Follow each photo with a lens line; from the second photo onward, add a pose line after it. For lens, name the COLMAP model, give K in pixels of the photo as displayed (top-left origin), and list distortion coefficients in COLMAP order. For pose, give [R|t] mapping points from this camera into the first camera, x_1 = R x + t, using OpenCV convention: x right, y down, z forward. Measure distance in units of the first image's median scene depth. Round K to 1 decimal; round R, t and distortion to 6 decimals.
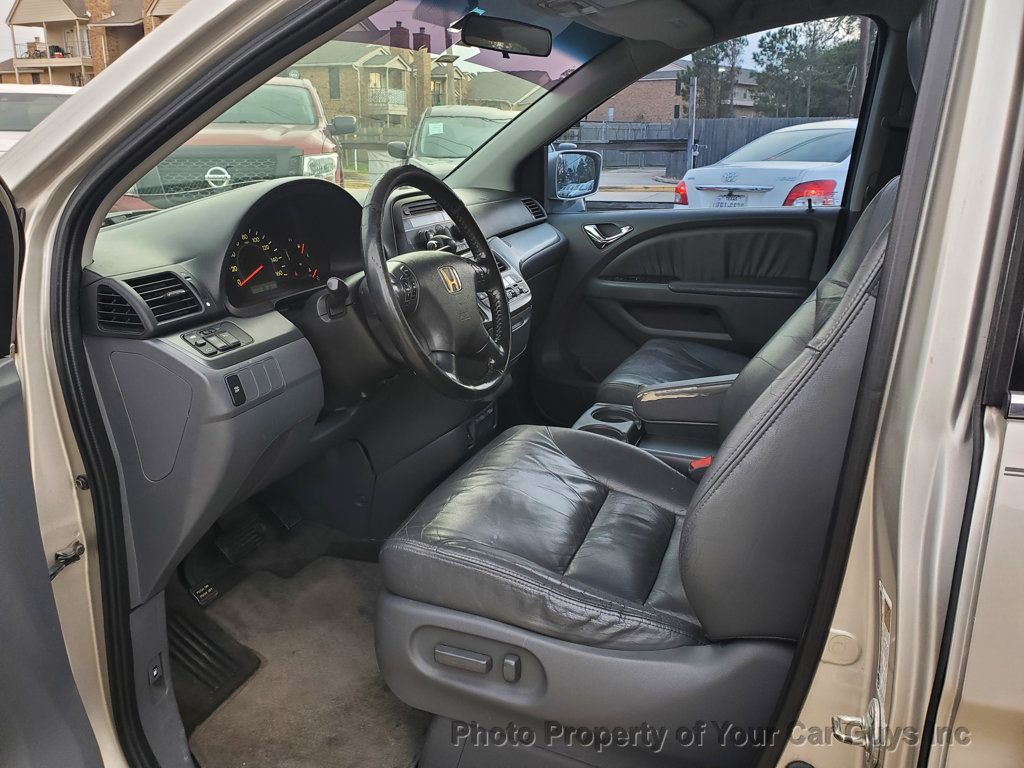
lens RADIAL K [[785.7, 0, 515.6], [0, 785.7, 380.3], [0, 0, 1]] dist [0.043523, -0.002739]
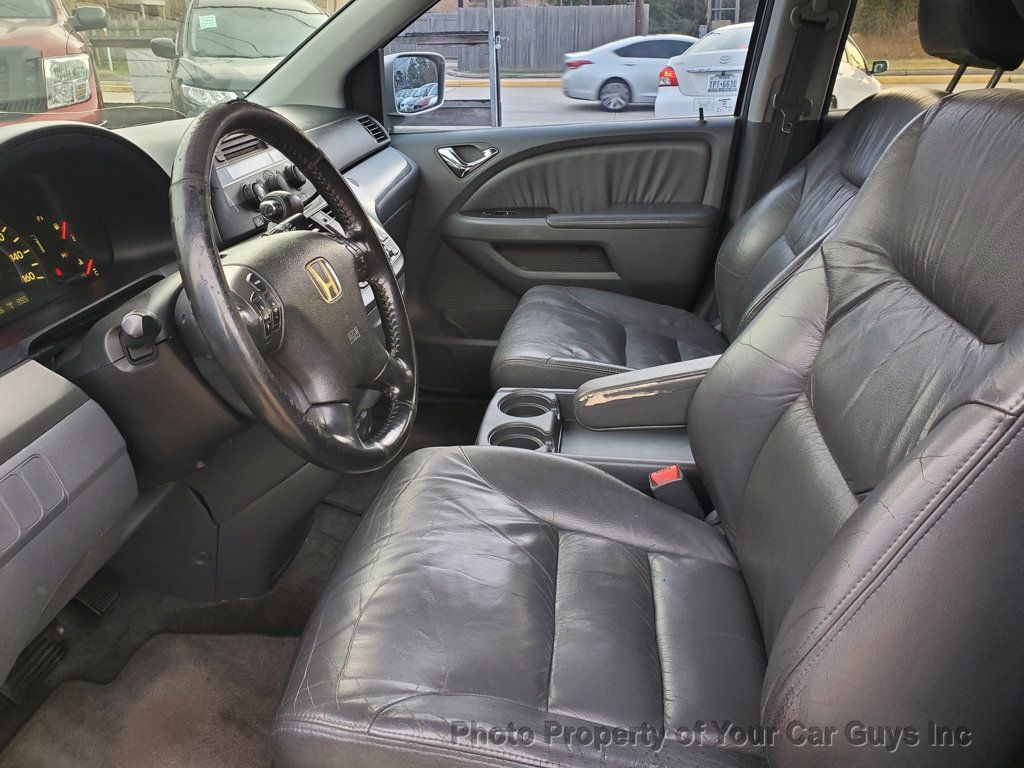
lens RADIAL K [[795.4, 0, 507.2], [0, 795.4, 385.1], [0, 0, 1]] dist [0.010282, 0.000016]
pose [[0.971242, -0.107527, 0.212433, -0.046622], [0.080830, 0.988134, 0.130608, -0.063317], [-0.223956, -0.109681, 0.968408, 0.182973]]
